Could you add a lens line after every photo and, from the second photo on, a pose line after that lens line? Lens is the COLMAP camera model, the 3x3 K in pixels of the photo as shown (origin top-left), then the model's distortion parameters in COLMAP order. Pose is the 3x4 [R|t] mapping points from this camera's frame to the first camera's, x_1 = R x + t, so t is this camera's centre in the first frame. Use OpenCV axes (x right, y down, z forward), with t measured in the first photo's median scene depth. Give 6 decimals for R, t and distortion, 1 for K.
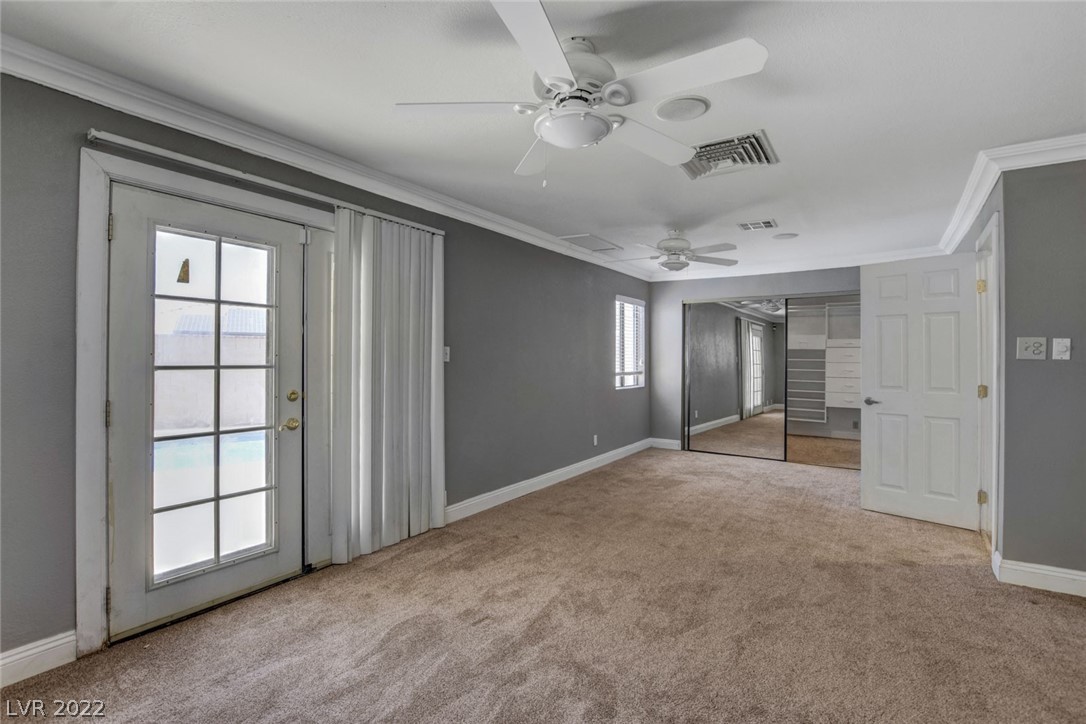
lens RADIAL K [[493.9, 0, 540.2], [0, 493.9, 359.8], [0, 0, 1]] dist [-0.023078, 0.000471]
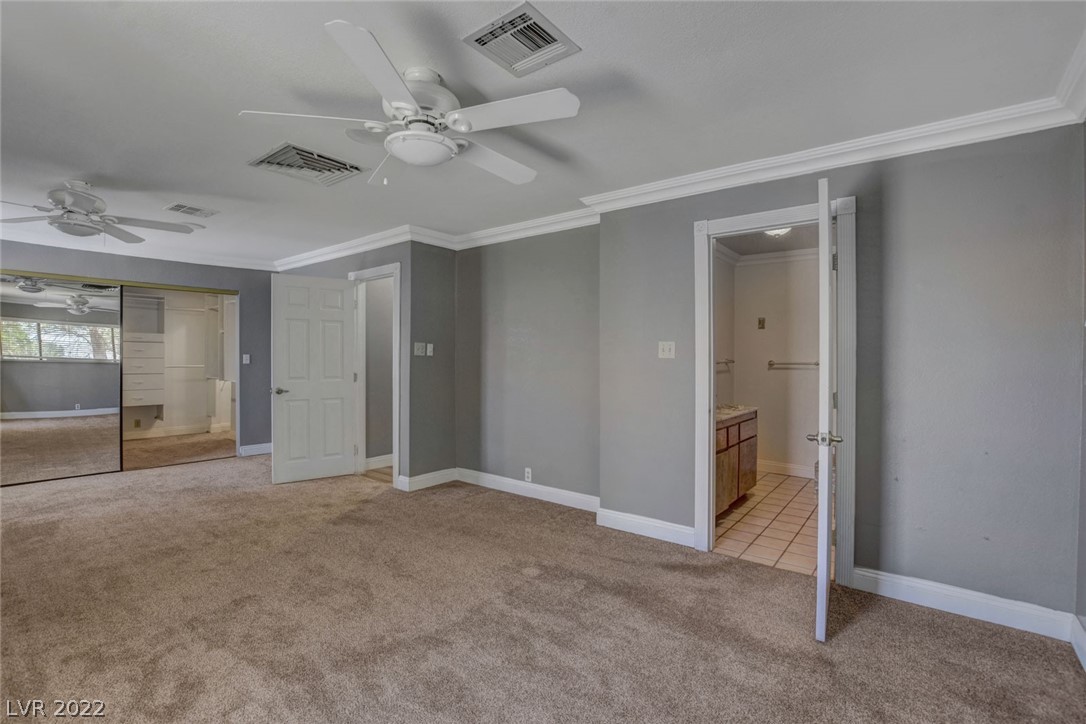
lens RADIAL K [[493.9, 0, 540.2], [0, 493.9, 359.8], [0, 0, 1]] dist [-0.023078, 0.000471]
pose [[0.085671, -0.008647, 0.996286, -0.558062], [-0.002915, 0.999956, 0.008930, -0.002661], [-0.996319, -0.003669, 0.085642, 0.346574]]
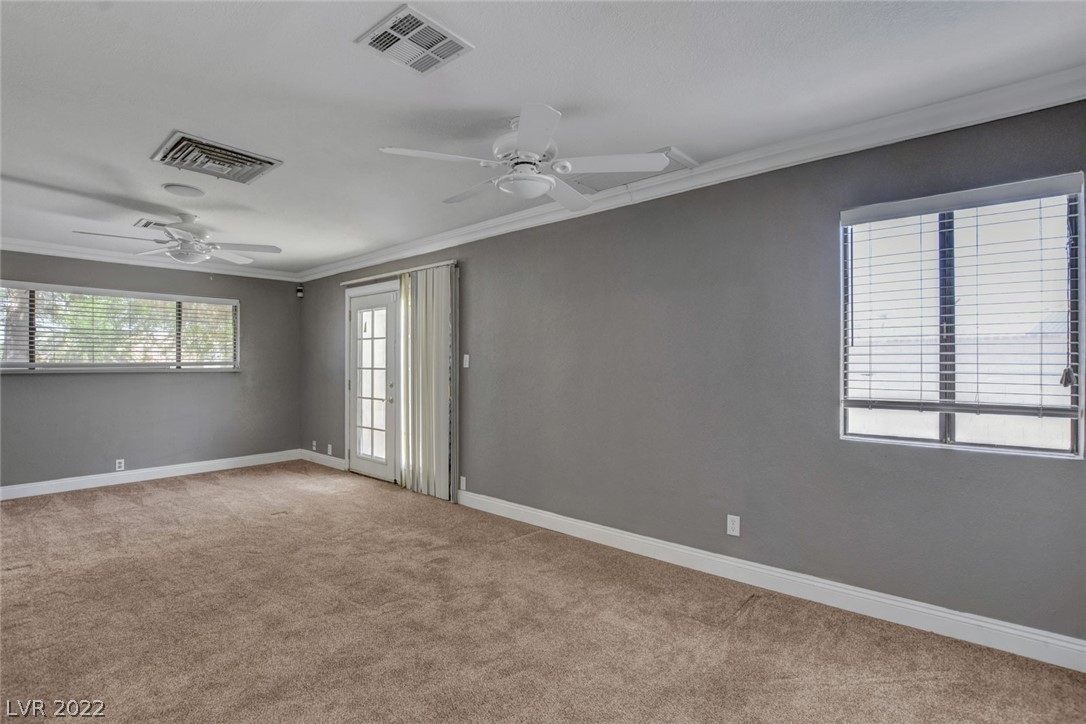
lens RADIAL K [[493.9, 0, 540.2], [0, 493.9, 359.8], [0, 0, 1]] dist [-0.023078, 0.000471]
pose [[-0.107953, -0.009039, -0.994115, 1.110493], [0.000682, 0.999958, -0.009166, -0.001320], [0.994156, -0.001668, -0.107942, 1.517469]]
